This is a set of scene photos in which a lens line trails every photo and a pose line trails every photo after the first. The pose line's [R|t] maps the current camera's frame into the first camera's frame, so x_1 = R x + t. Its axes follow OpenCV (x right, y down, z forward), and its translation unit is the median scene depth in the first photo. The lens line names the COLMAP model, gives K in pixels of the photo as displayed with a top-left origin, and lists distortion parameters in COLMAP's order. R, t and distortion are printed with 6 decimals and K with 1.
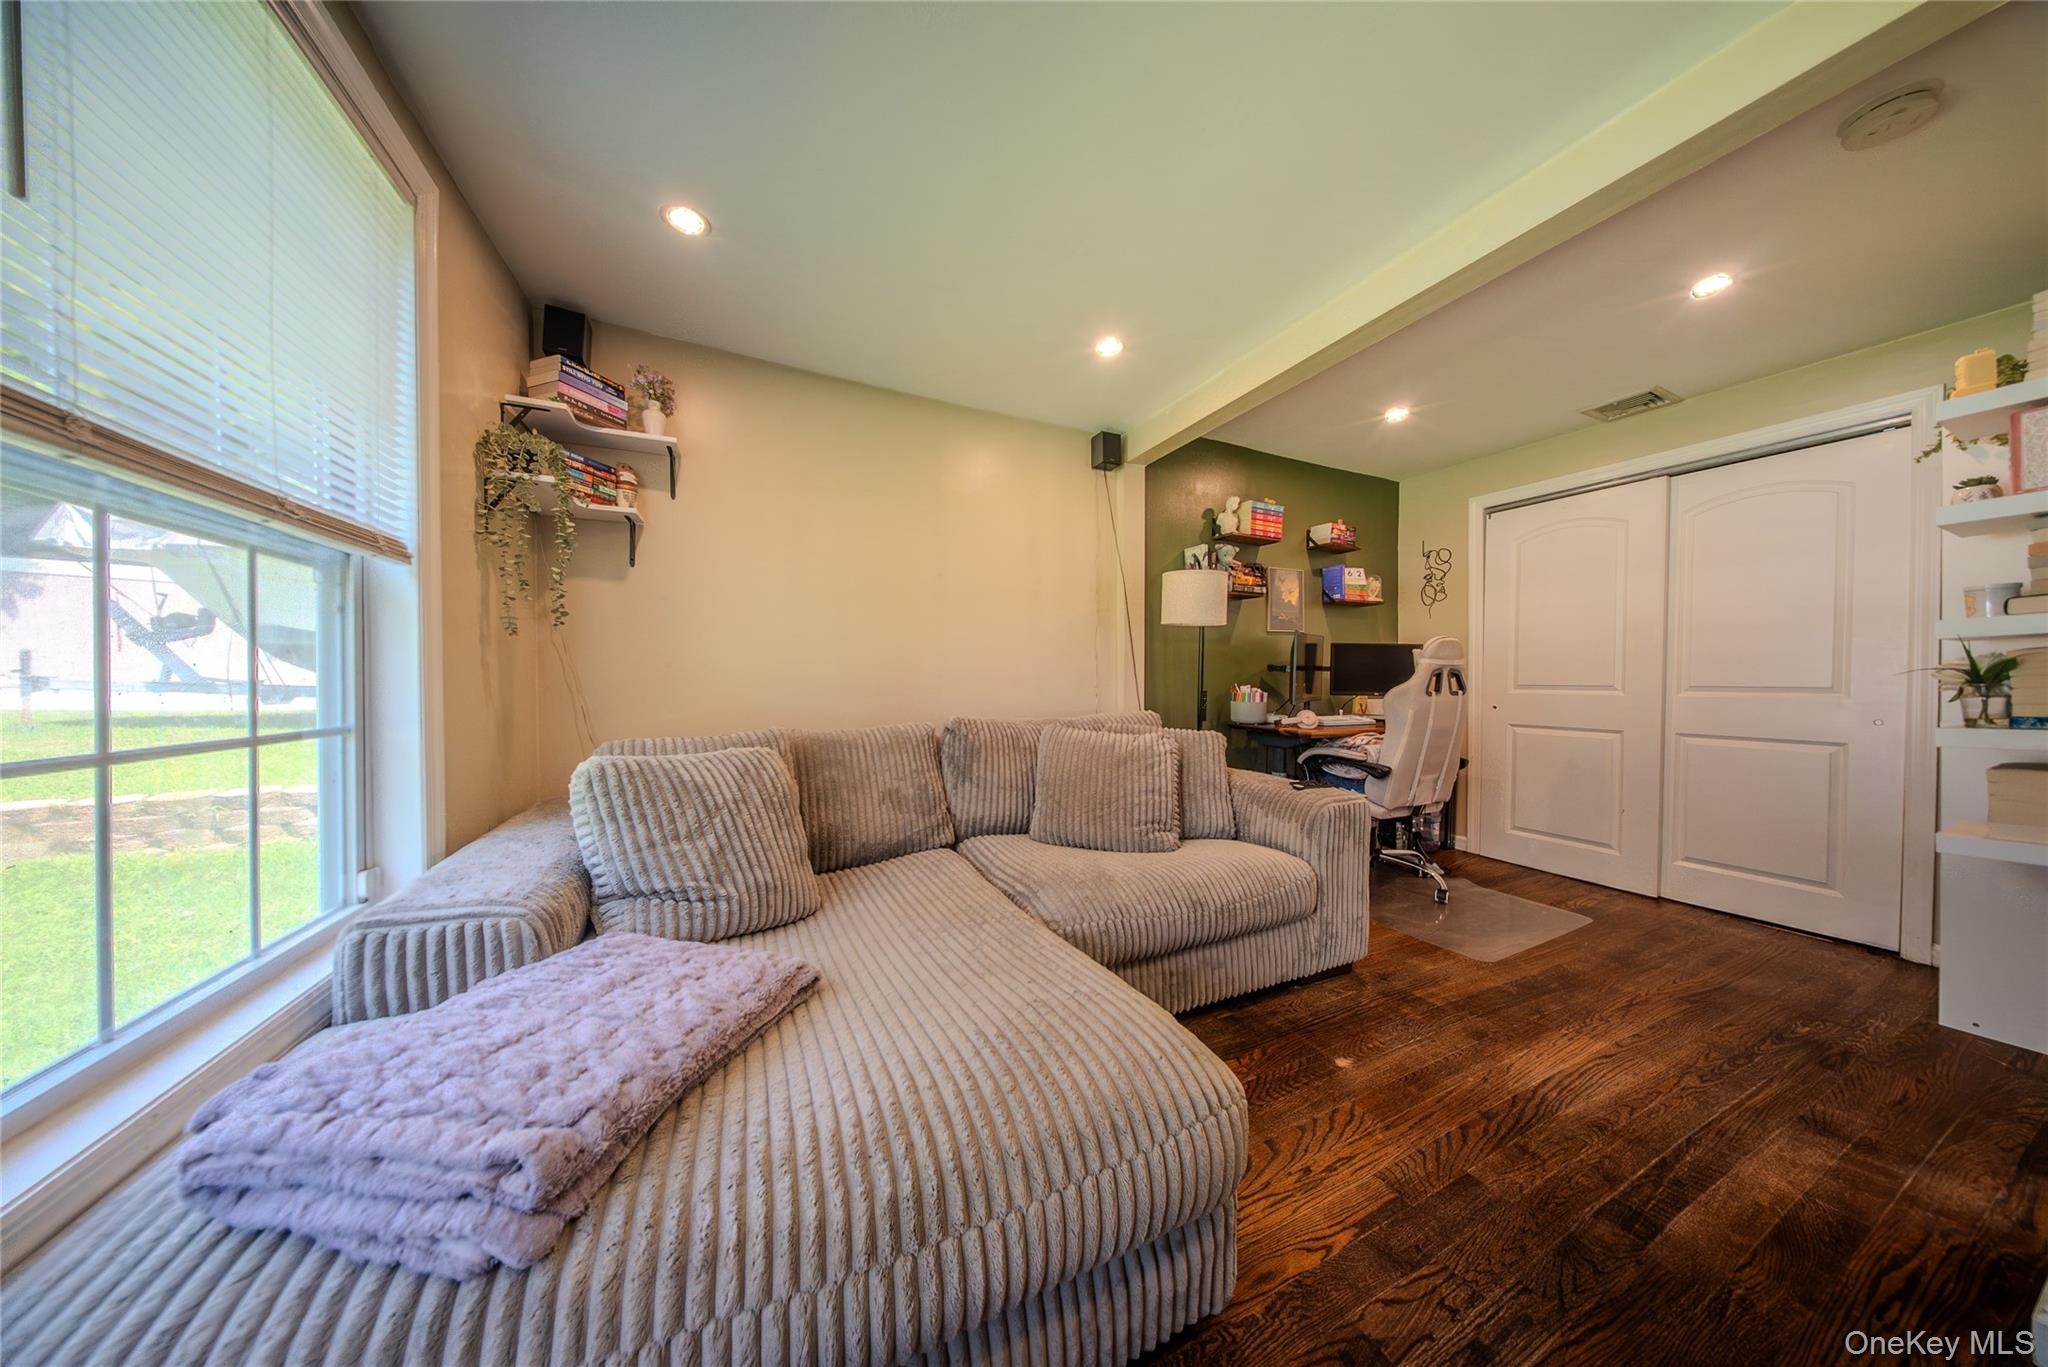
lens RADIAL K [[605.1, 0, 1051.5], [0, 605.1, 682.3], [0, 0, 1]] dist [0.005763, -0.002654]
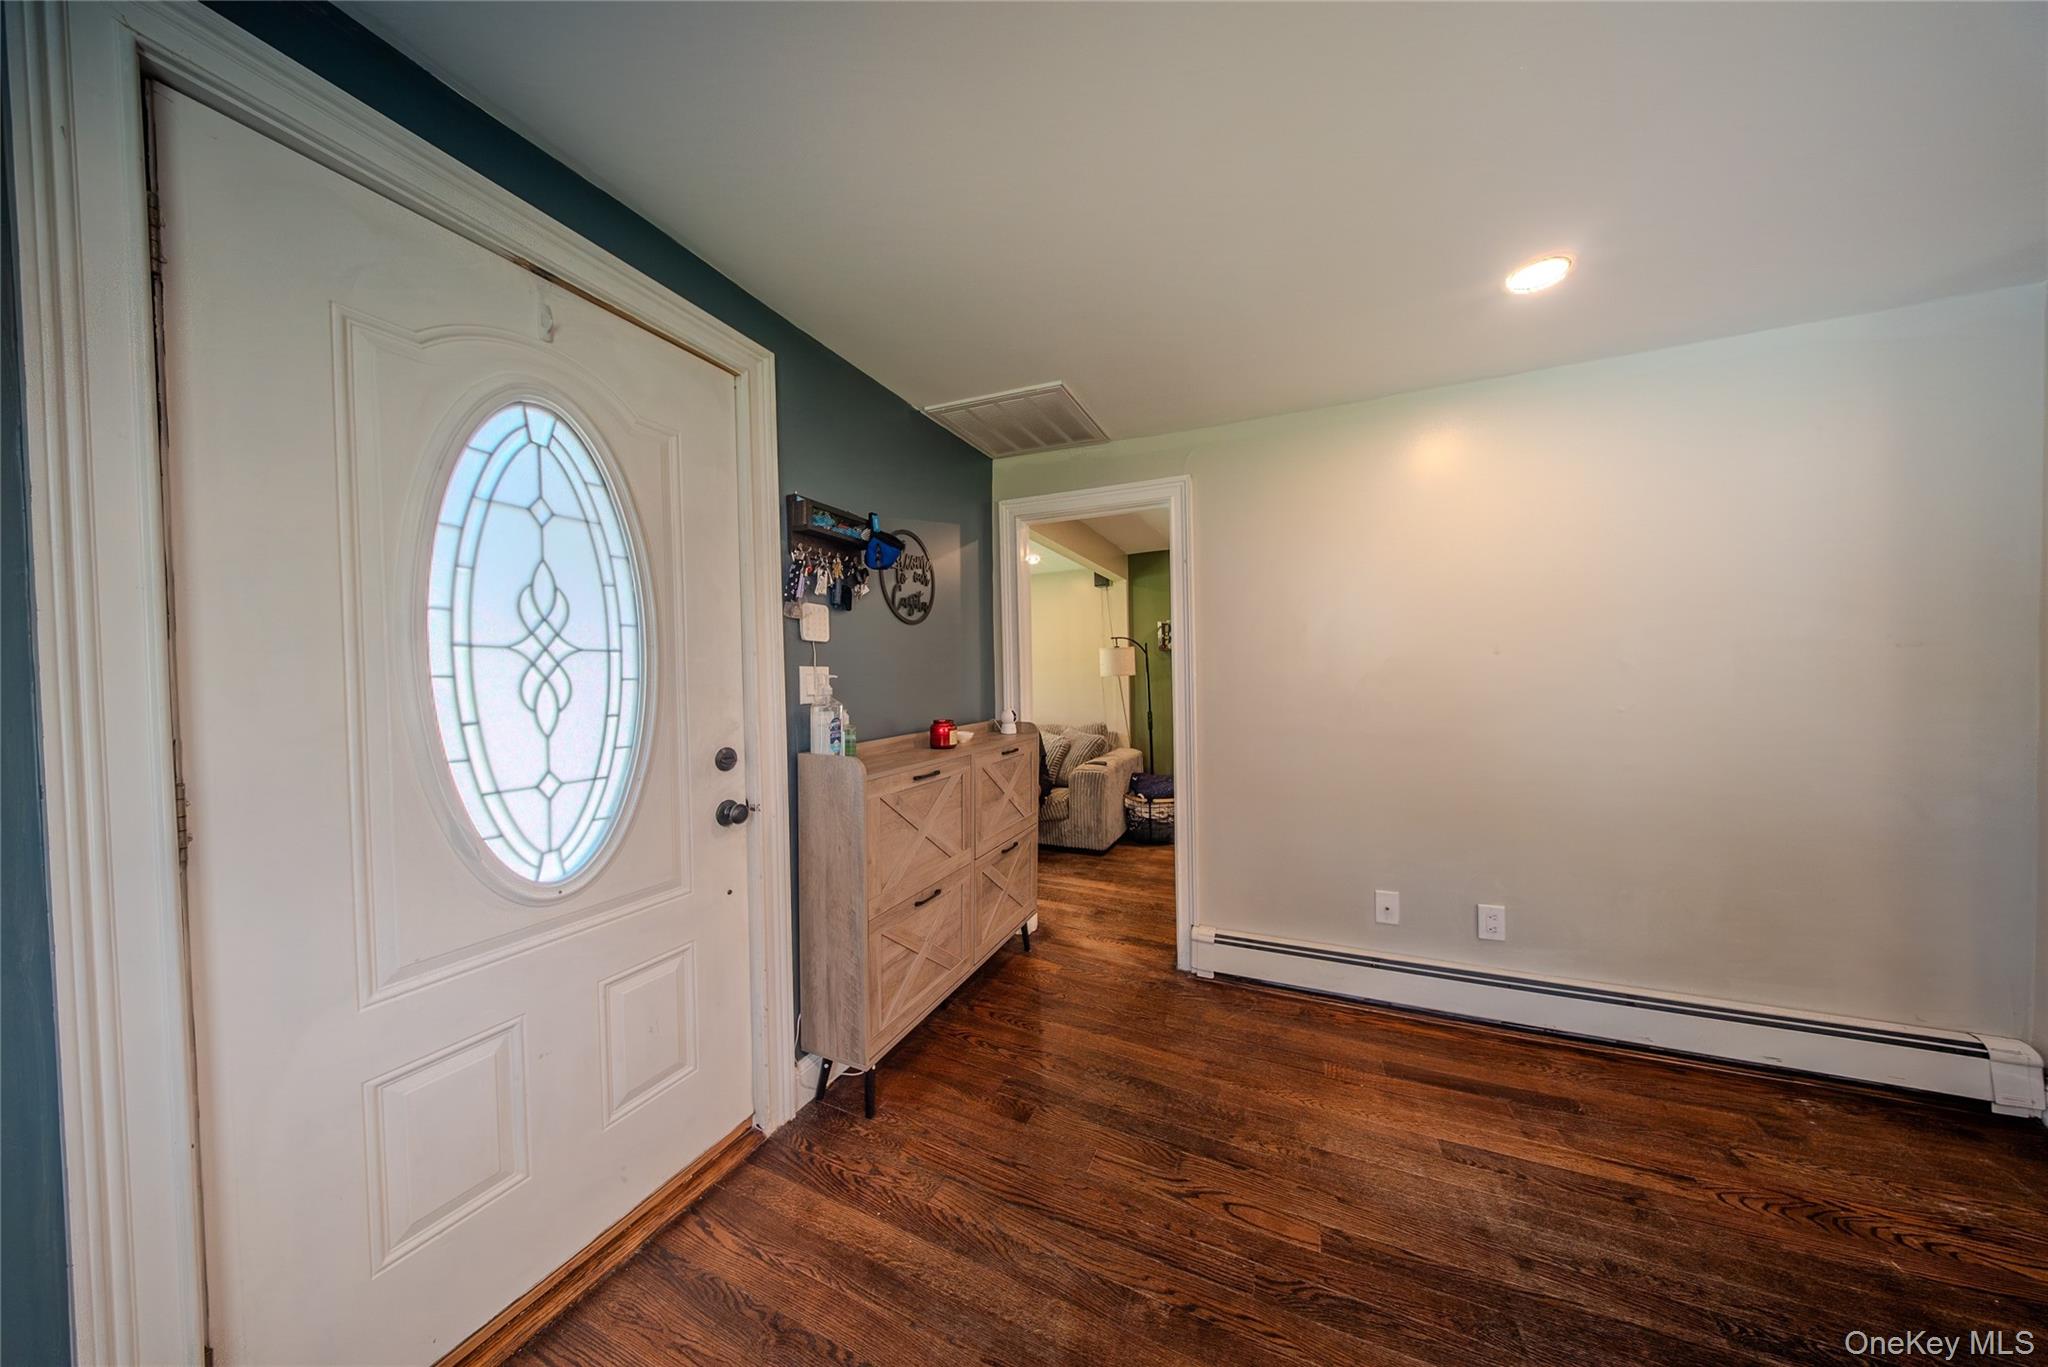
lens RADIAL K [[605.1, 0, 1036.4], [0, 605.1, 687.6], [0, 0, 1]] dist [0.005763, -0.002654]
pose [[0.642329, 0.008439, -0.766383, 1.239819], [0.011904, 0.999709, 0.020985, -0.083778], [0.766337, -0.022603, 0.642041, -0.292042]]
